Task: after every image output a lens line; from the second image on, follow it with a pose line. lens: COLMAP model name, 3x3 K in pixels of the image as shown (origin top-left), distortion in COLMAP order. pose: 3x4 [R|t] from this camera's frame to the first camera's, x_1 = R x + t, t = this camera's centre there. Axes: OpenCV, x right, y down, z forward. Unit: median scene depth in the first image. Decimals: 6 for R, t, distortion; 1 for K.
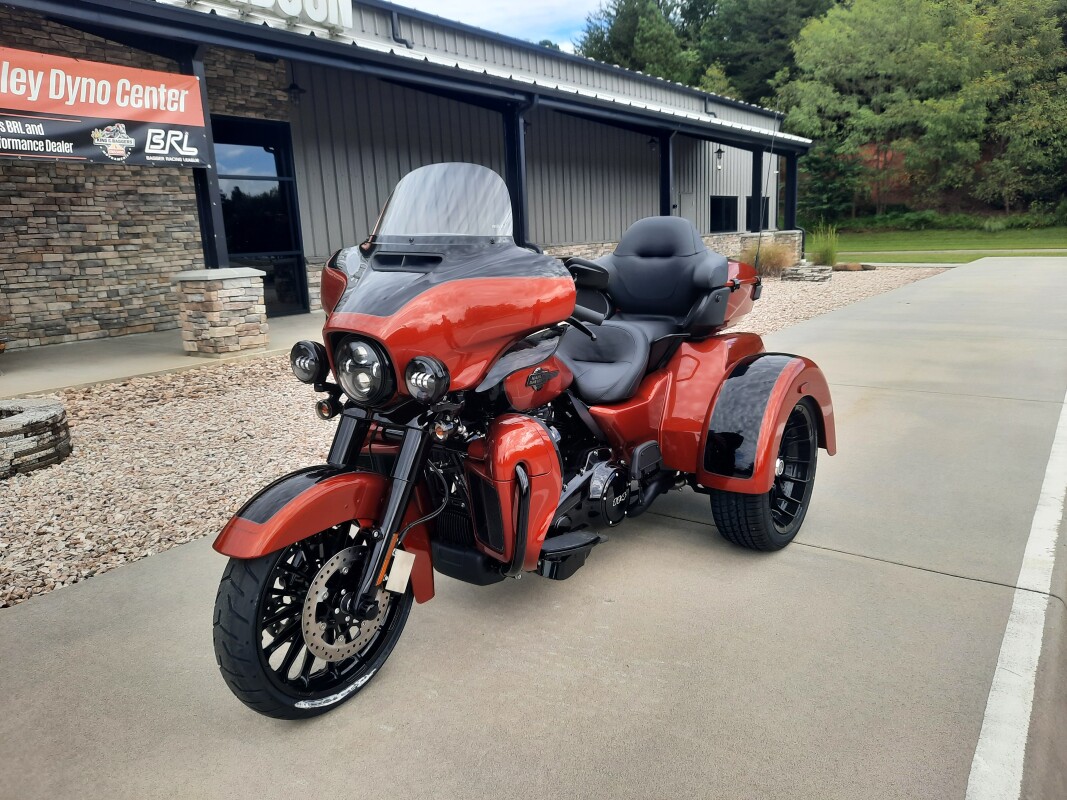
lens RADIAL K [[787.0, 0, 533.5], [0, 787.0, 400.0], [0, 0, 1]] dist [0.009891, 0.007332]
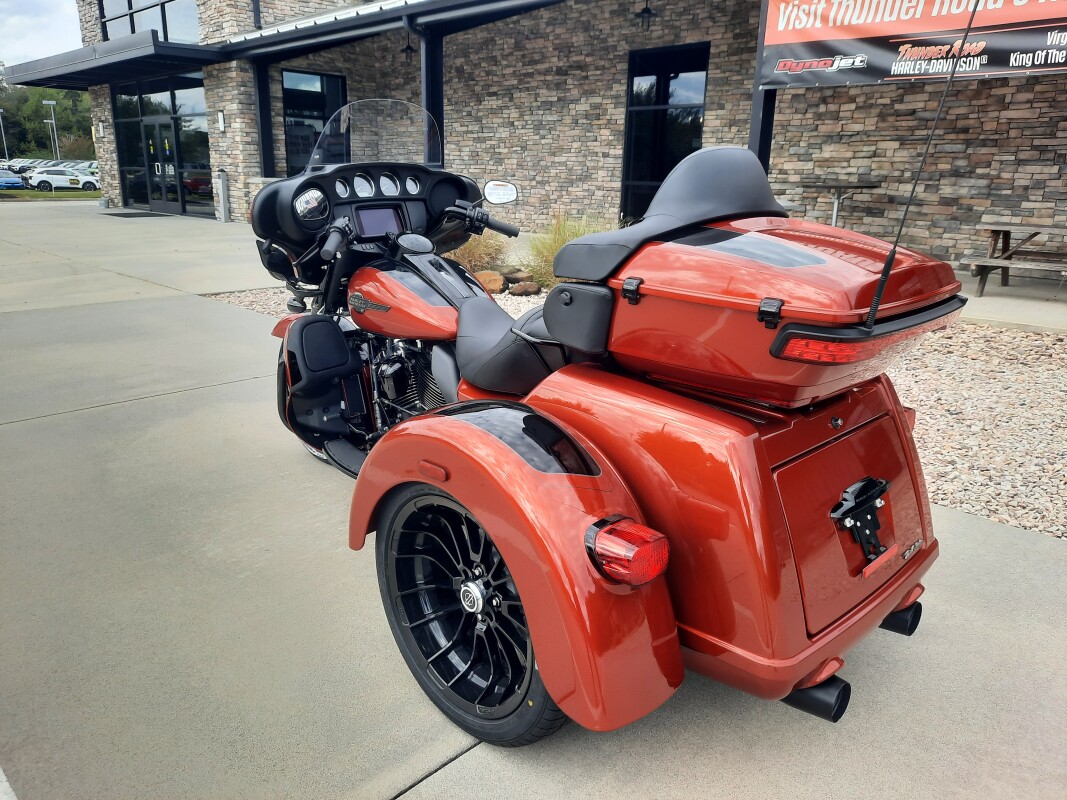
lens RADIAL K [[787.0, 0, 533.5], [0, 787.0, 400.0], [0, 0, 1]] dist [0.009891, 0.007332]
pose [[-0.160044, 0.312214, -0.936434, 0.779178], [-0.216758, 0.914392, 0.341911, -0.248098], [0.963017, 0.257700, -0.078668, 1.030040]]
